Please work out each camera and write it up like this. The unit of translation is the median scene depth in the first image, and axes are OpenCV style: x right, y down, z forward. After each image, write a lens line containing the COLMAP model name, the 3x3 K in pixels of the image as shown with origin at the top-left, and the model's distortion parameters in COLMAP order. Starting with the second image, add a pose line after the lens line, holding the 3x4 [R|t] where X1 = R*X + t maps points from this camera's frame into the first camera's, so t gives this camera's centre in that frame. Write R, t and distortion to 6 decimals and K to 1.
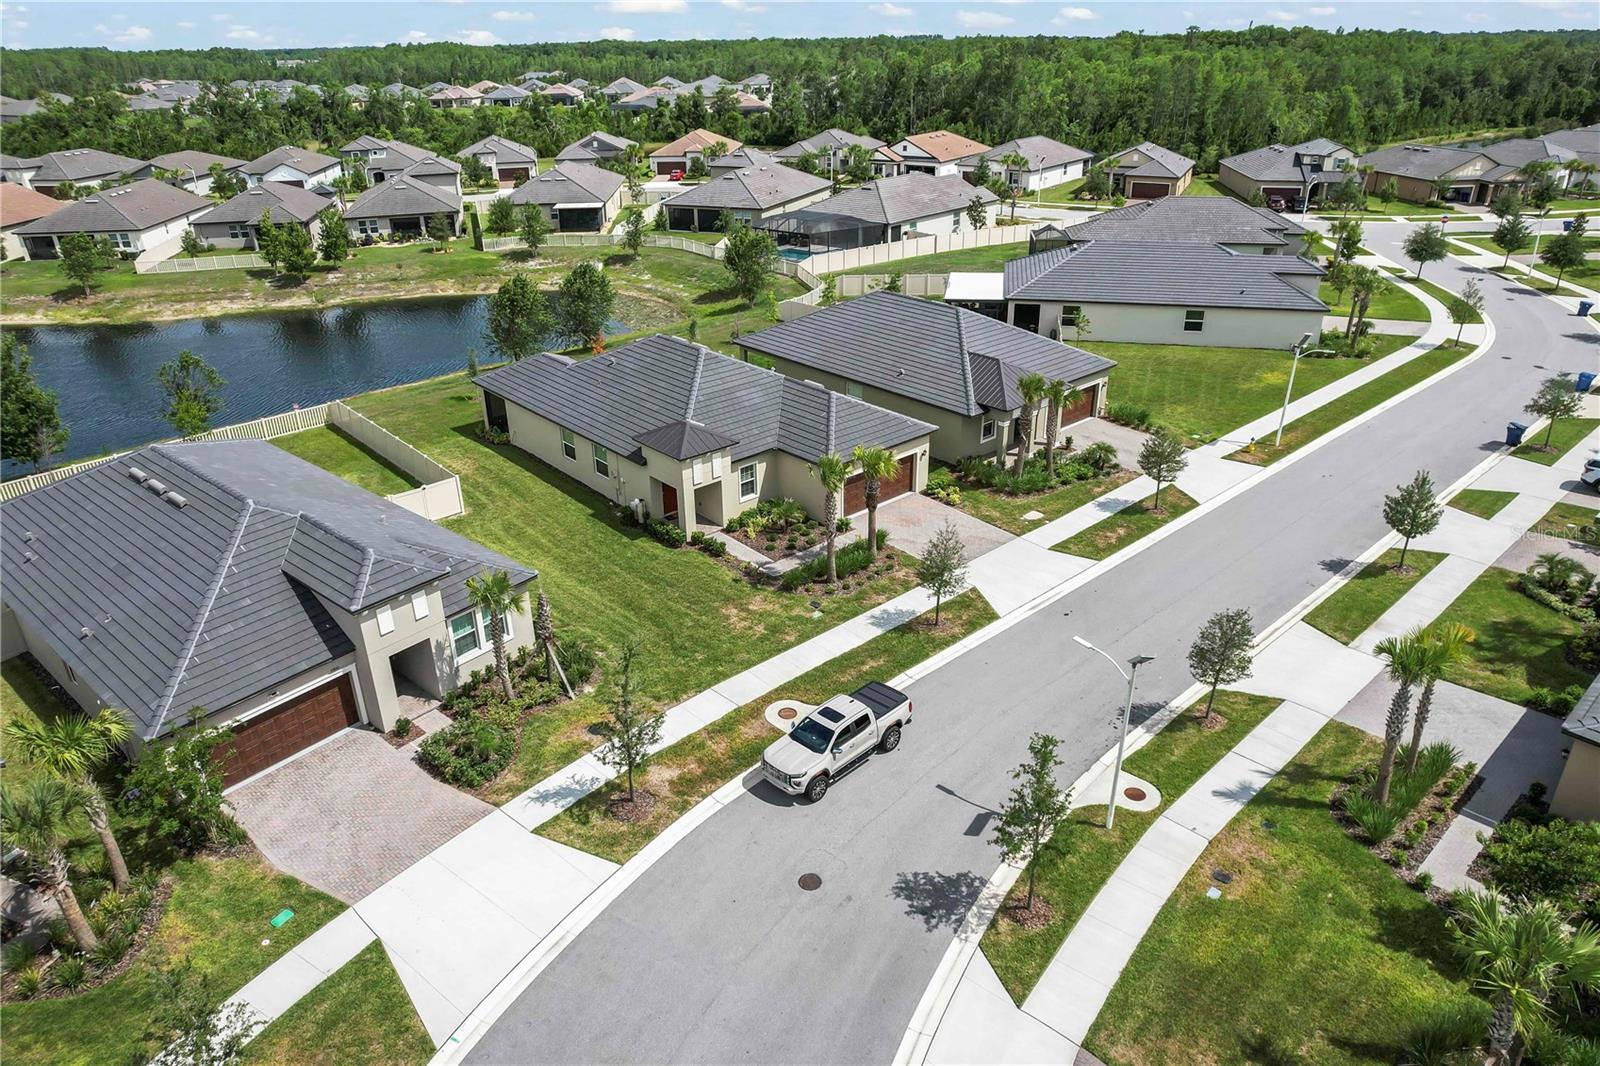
lens RADIAL K [[1014.8, 0, 800.0], [0, 1014.8, 533.0], [0, 0, 1]] dist [-0.062889, 0.046796]
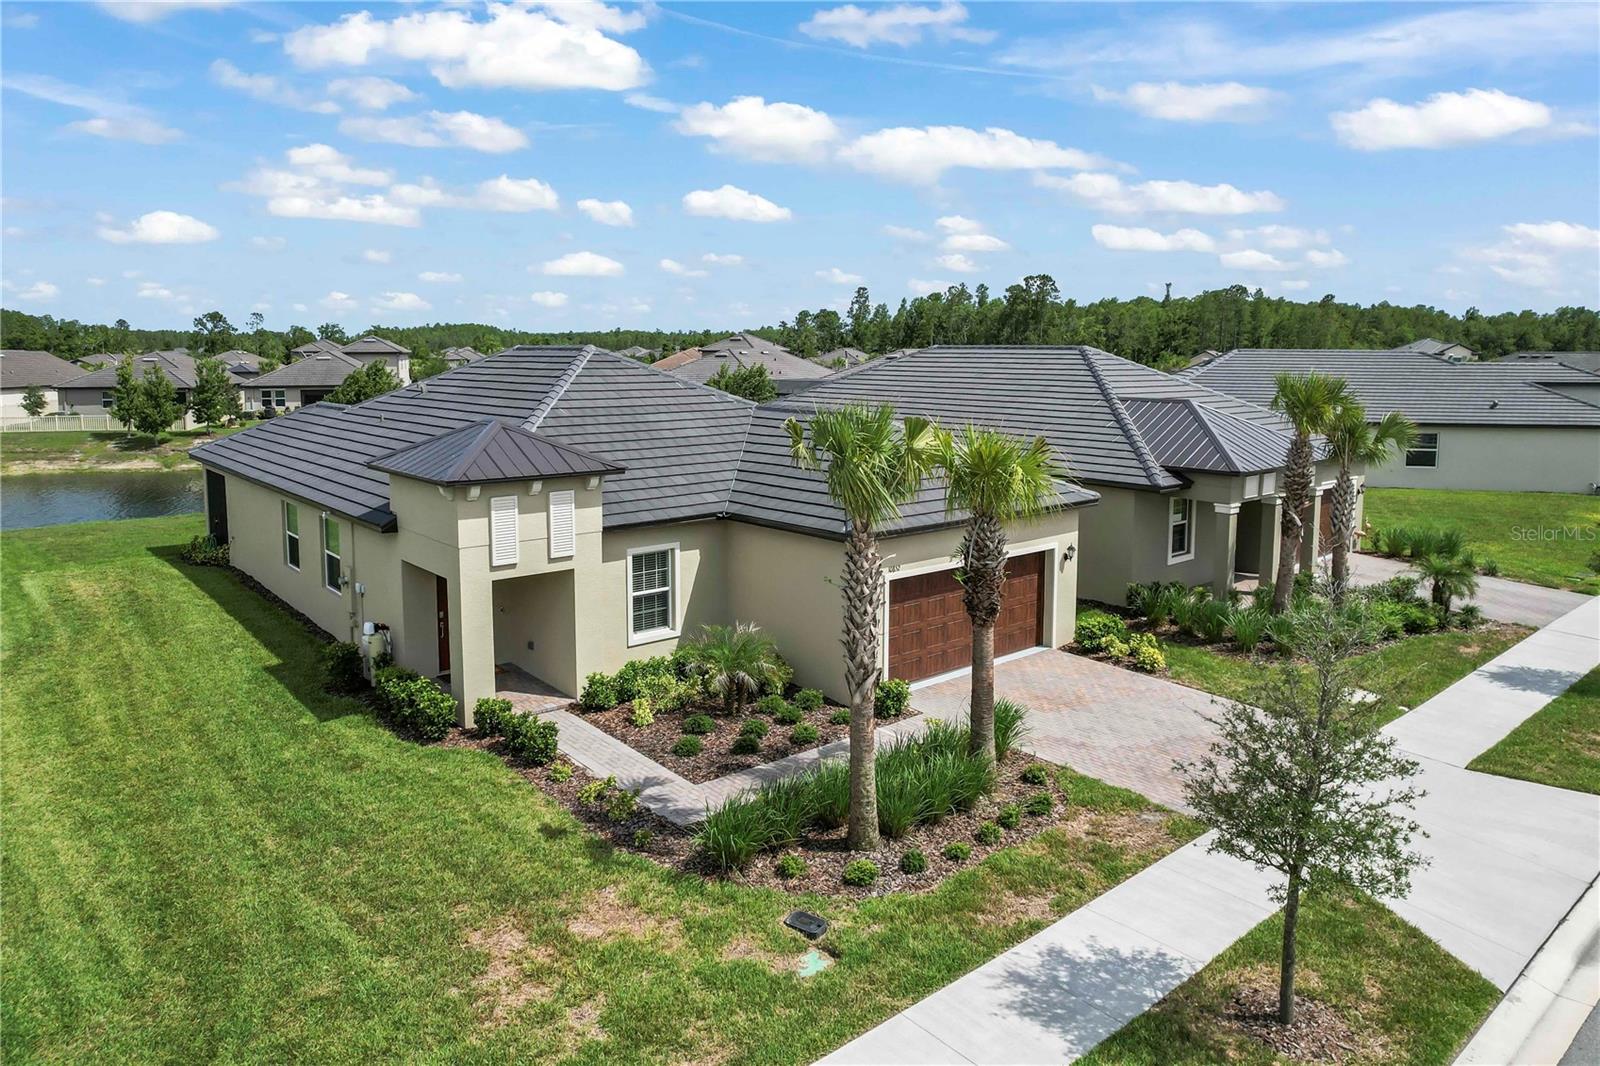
lens RADIAL K [[1029.8, 0, 784.8], [0, 1029.8, 458.5], [0, 0, 1]] dist [-0.066097, 0.062232]
pose [[0.999500, 0.014852, -0.027919, 0.013116], [-0.023724, 0.935911, -0.351436, 0.043581], [0.020910, 0.351923, 0.935796, 0.614317]]
